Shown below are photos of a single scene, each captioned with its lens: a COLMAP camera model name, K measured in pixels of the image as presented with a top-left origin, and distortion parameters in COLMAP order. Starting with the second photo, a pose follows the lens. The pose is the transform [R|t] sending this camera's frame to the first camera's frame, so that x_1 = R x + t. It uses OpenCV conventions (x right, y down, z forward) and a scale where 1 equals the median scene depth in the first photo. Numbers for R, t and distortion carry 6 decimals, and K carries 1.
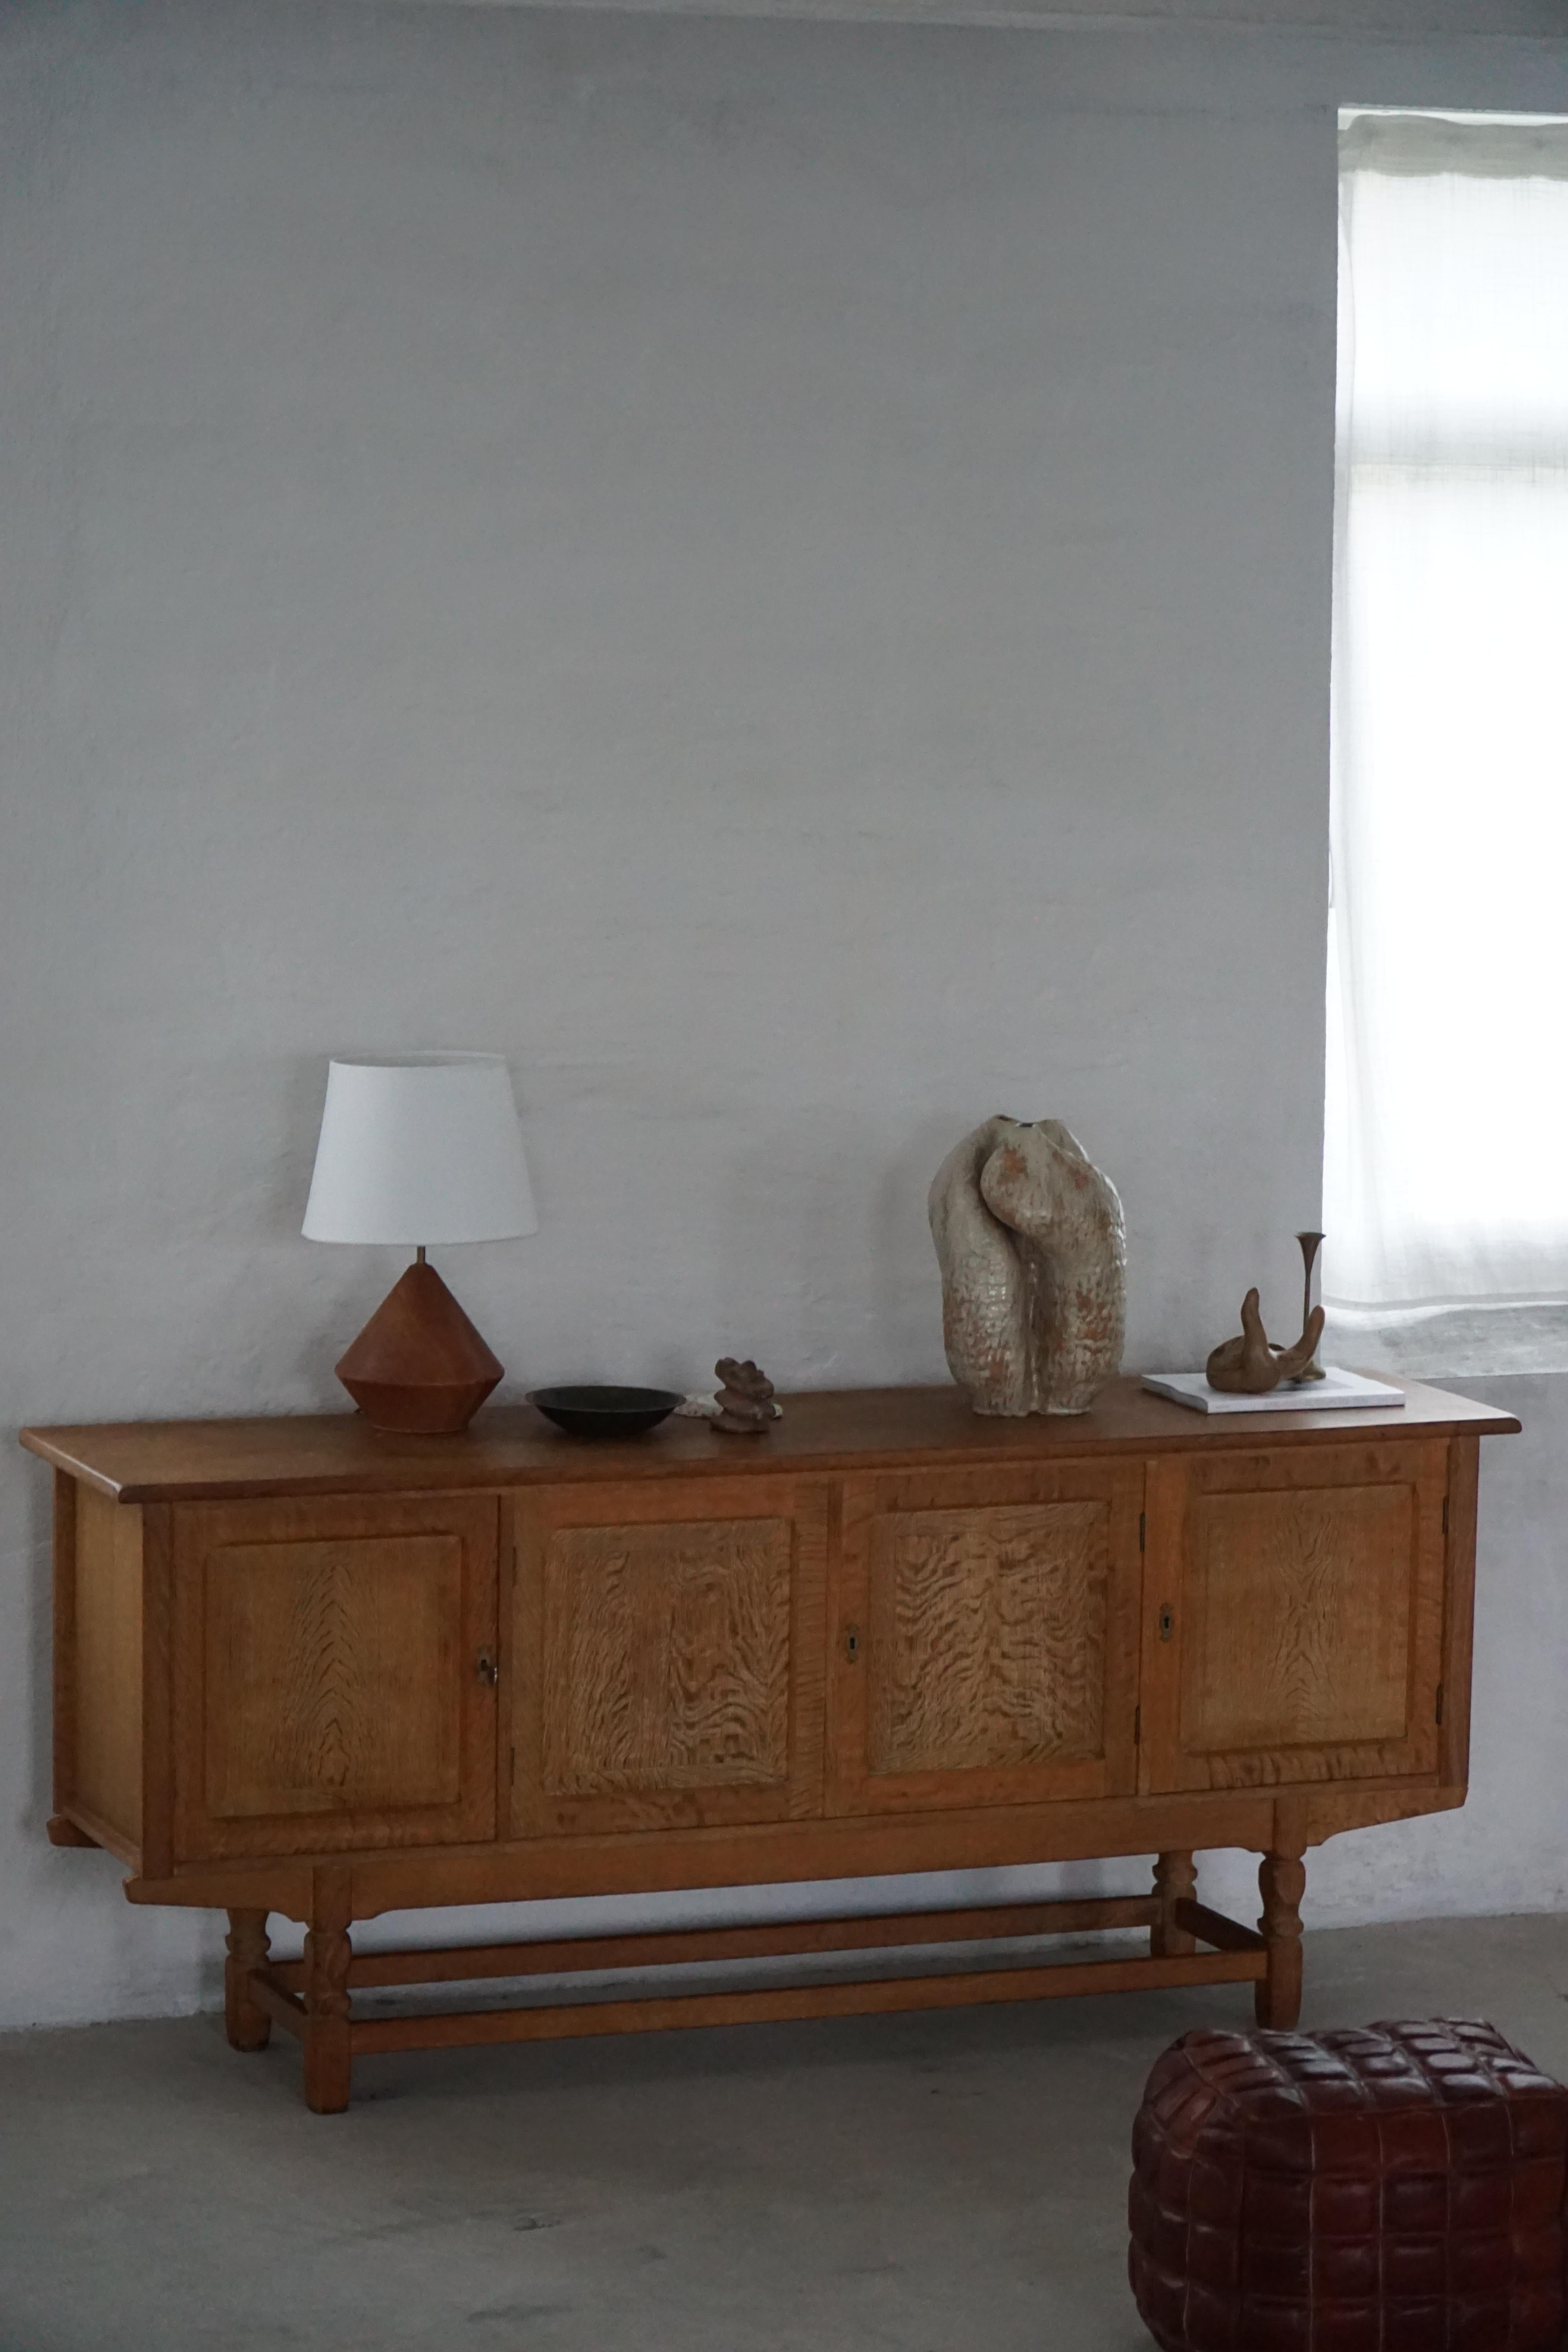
lens RADIAL K [[6354.6, 0, 790.7], [0, 6354.6, 1188.4], [0, 0, 1]] dist [-0.306718, 0.000000]
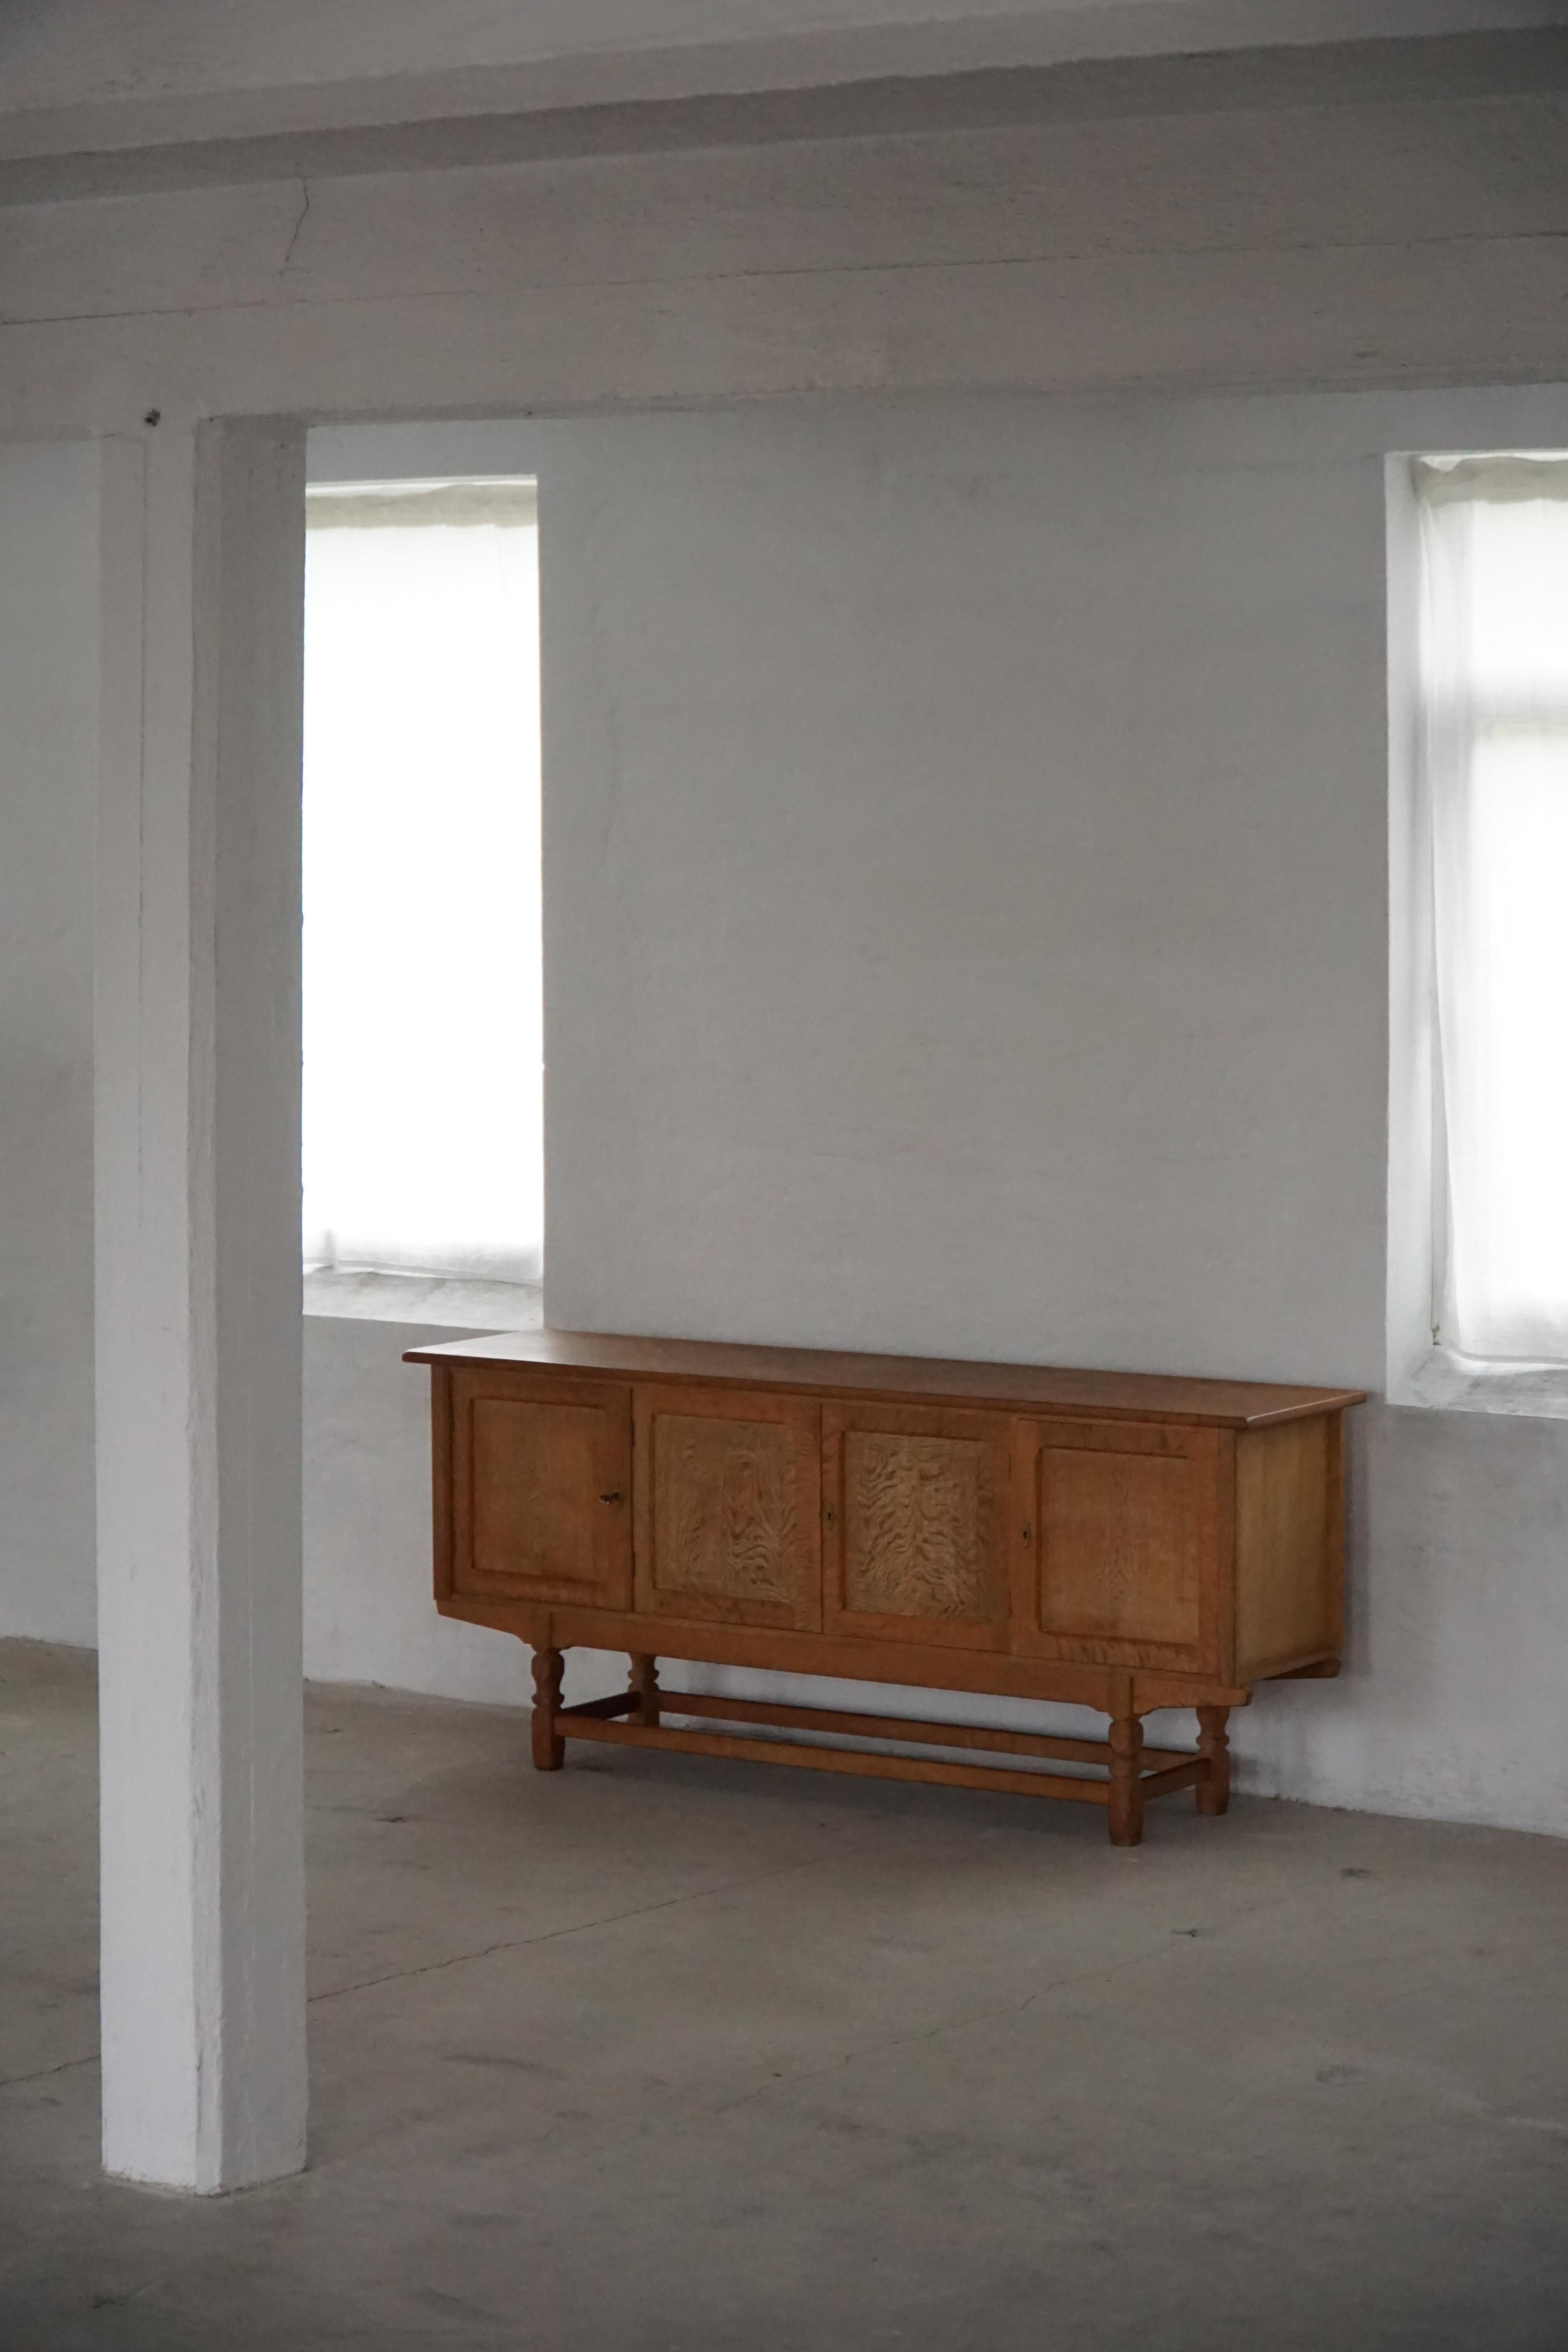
lens RADIAL K [[5726.8, 0, 779.5], [0, 5726.8, 1287.7], [0, 0, 1]] dist [-0.291527, 0.000000]
pose [[0.549771, 0.068338, -0.832515, 1.108946], [-0.089125, 0.995758, 0.022882, -0.011206], [0.830547, 0.061619, 0.553529, 0.242819]]
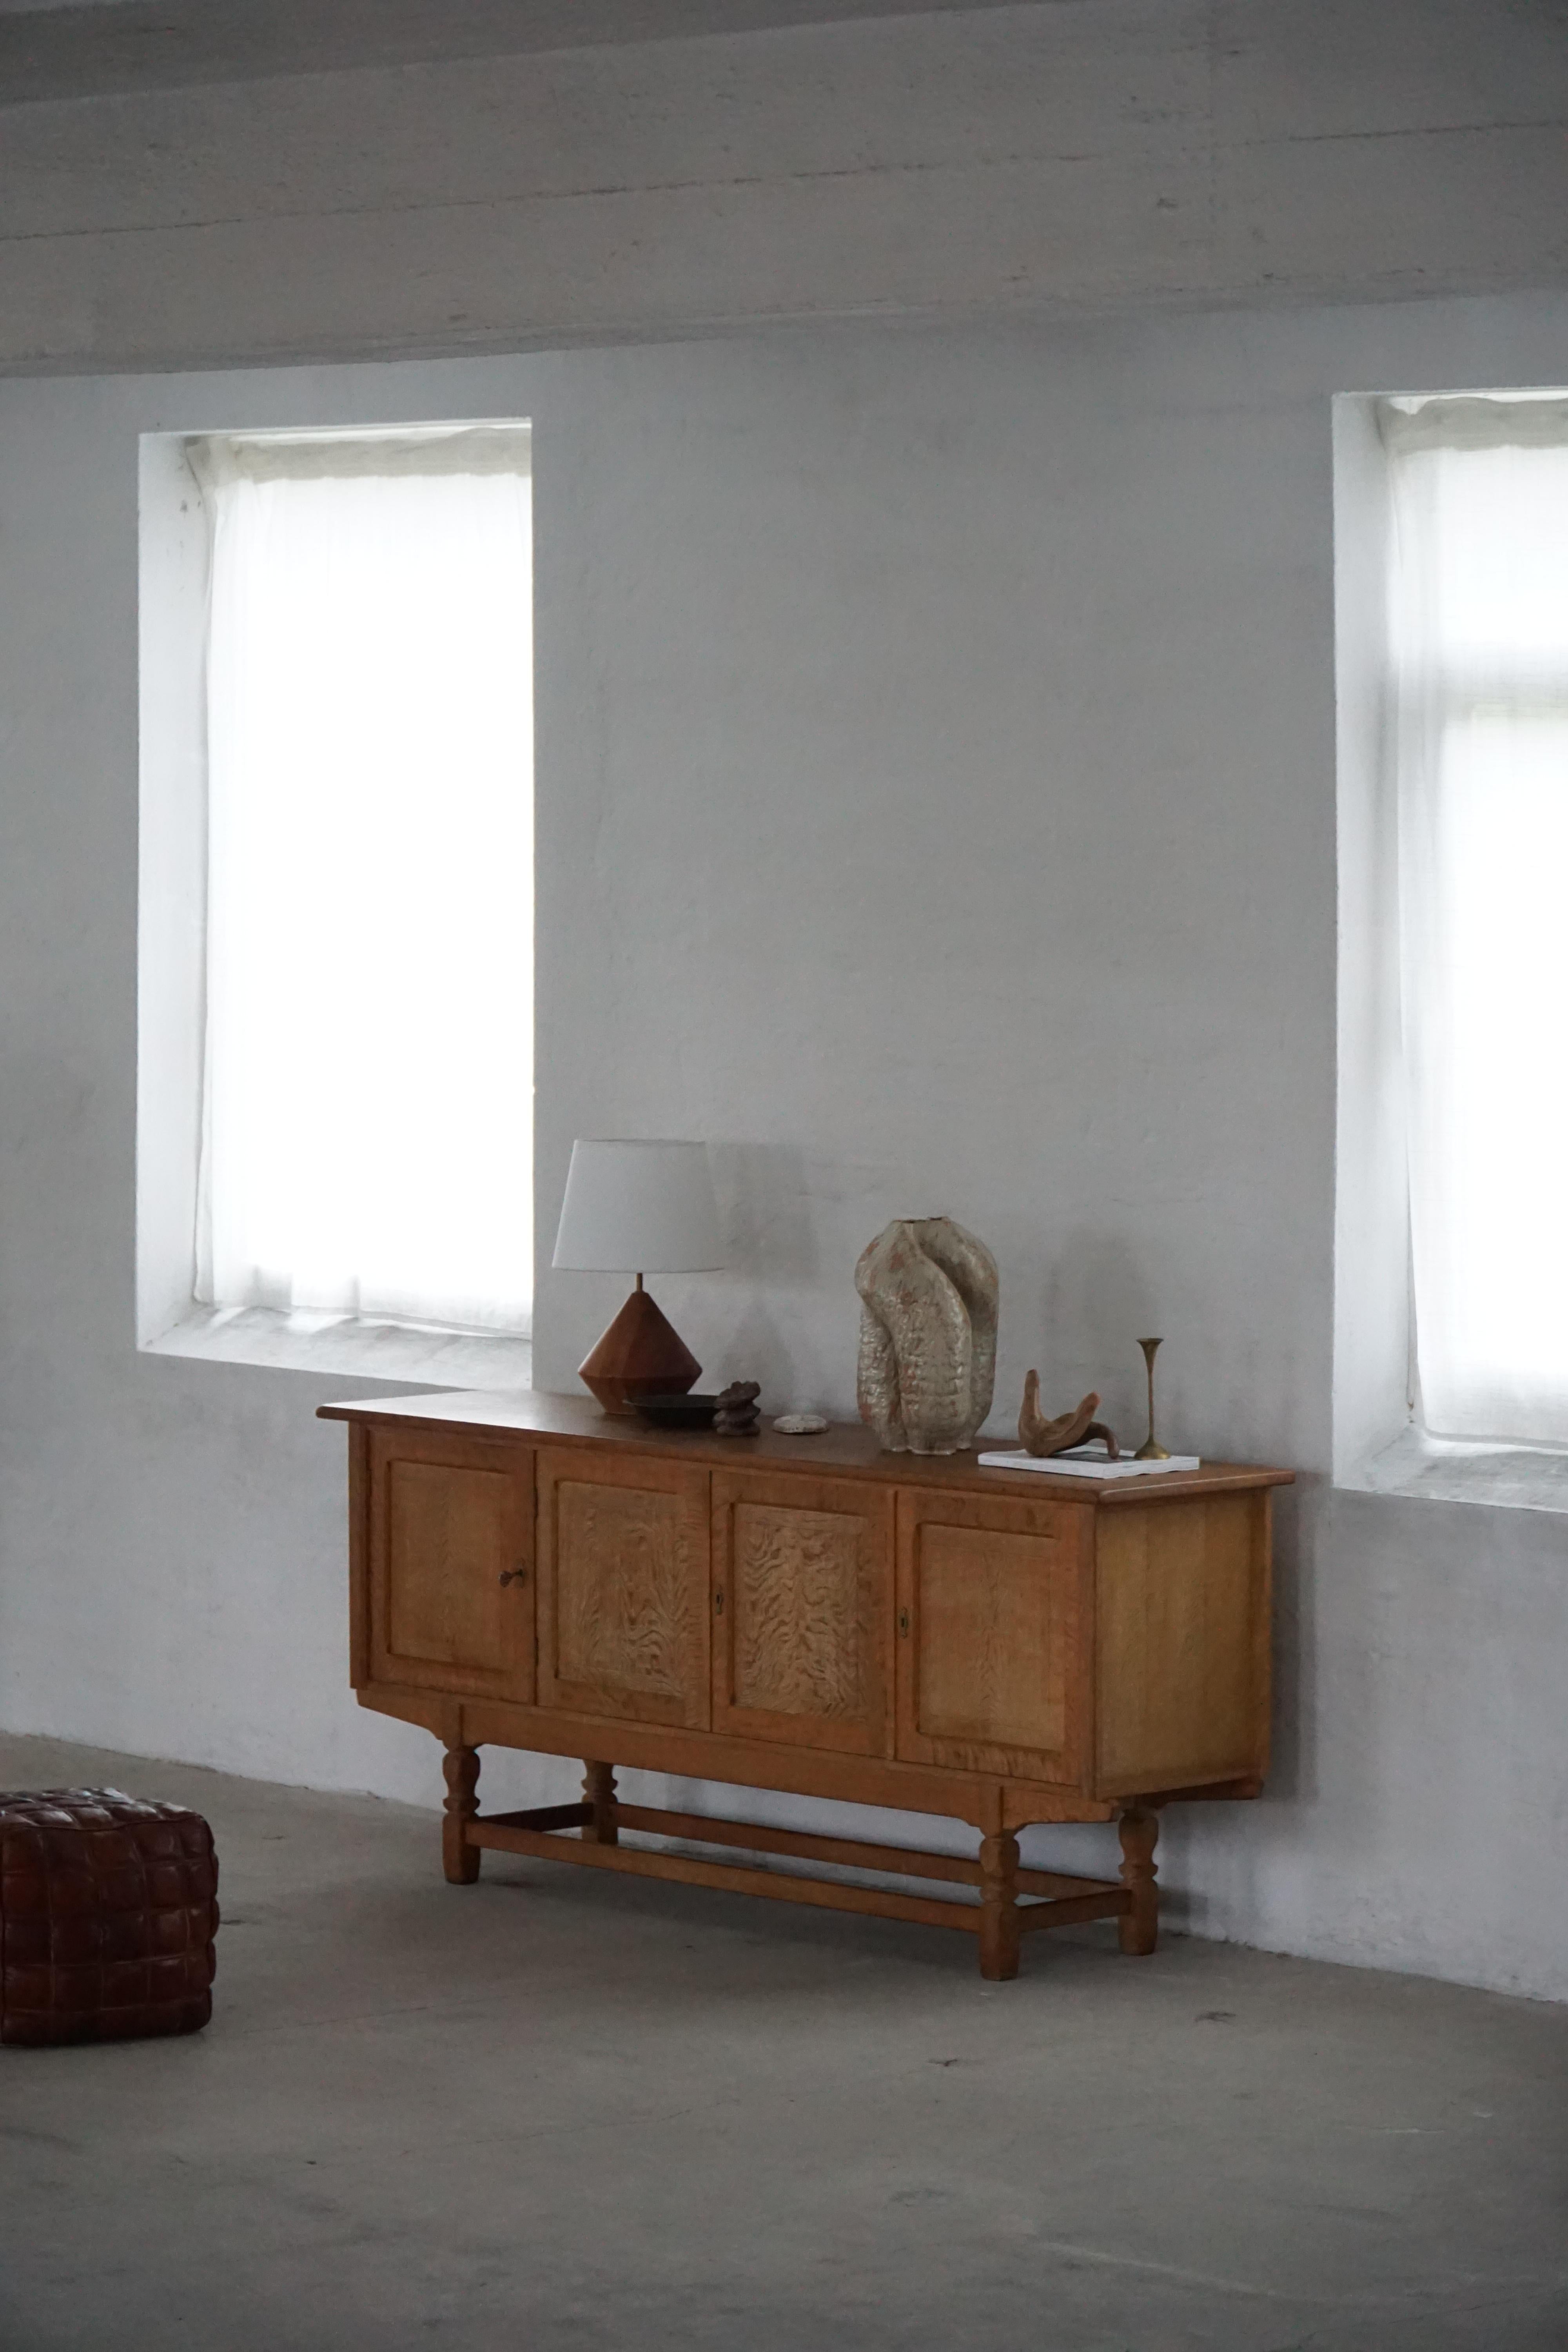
lens RADIAL K [[7794.9, 0, 872.3], [0, 7794.9, 1257.8], [0, 0, 1]] dist [-0.564786, 0.000000]
pose [[0.369860, 0.055072, -0.927454, 1.496511], [-0.109501, 0.993868, 0.015347, -0.026209], [0.922612, 0.095881, 0.373623, 0.419902]]
